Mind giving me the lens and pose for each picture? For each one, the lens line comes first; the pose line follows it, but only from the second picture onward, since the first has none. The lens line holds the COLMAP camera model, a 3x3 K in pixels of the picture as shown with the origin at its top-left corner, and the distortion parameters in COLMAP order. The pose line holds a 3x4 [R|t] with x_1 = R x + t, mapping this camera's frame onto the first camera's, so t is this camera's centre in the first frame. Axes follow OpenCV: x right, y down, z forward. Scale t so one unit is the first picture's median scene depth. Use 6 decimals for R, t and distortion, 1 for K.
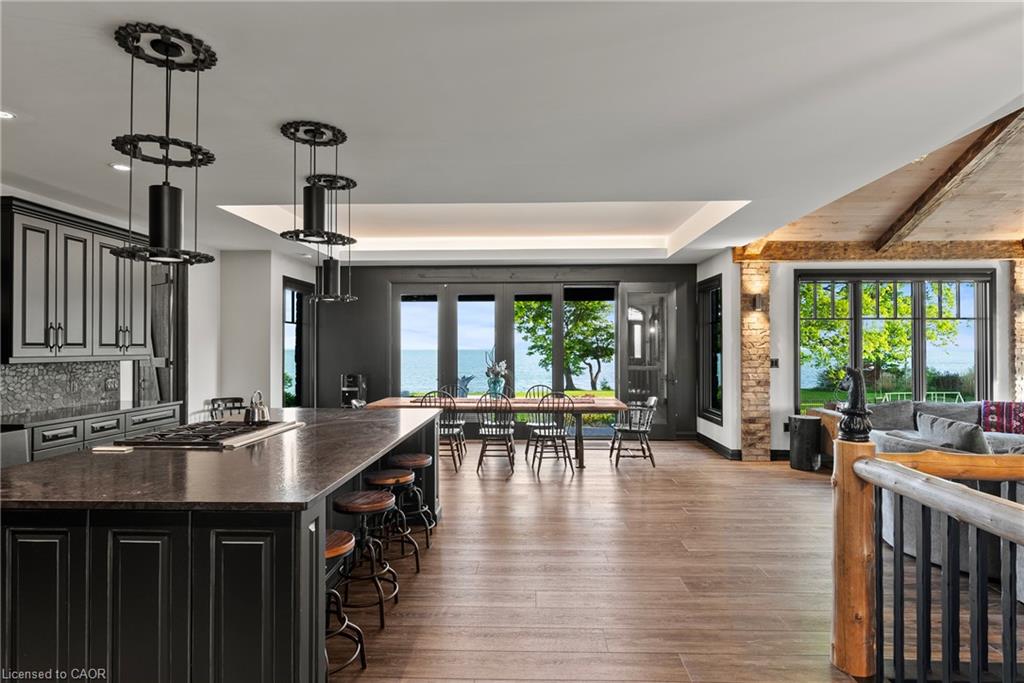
lens RADIAL K [[445.1, 0, 512.0], [0, 445.1, 341.5], [0, 0, 1]] dist [-0.000901, -0.000165]
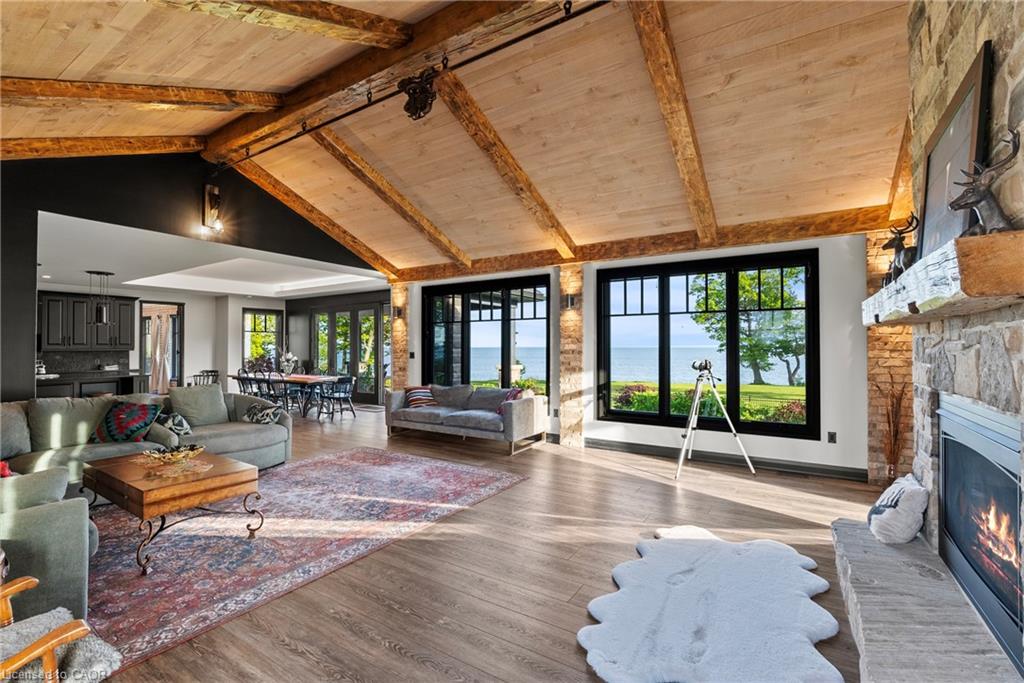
lens RADIAL K [[450.6, 0, 512.0], [0, 450.6, 341.5], [0, 0, 1]] dist [0.000213, 0.000165]
pose [[0.856540, -0.007618, -0.516025, 1.570815], [0.013645, 0.999876, 0.007888, -0.001356], [0.515901, -0.013797, 0.856537, -0.043522]]
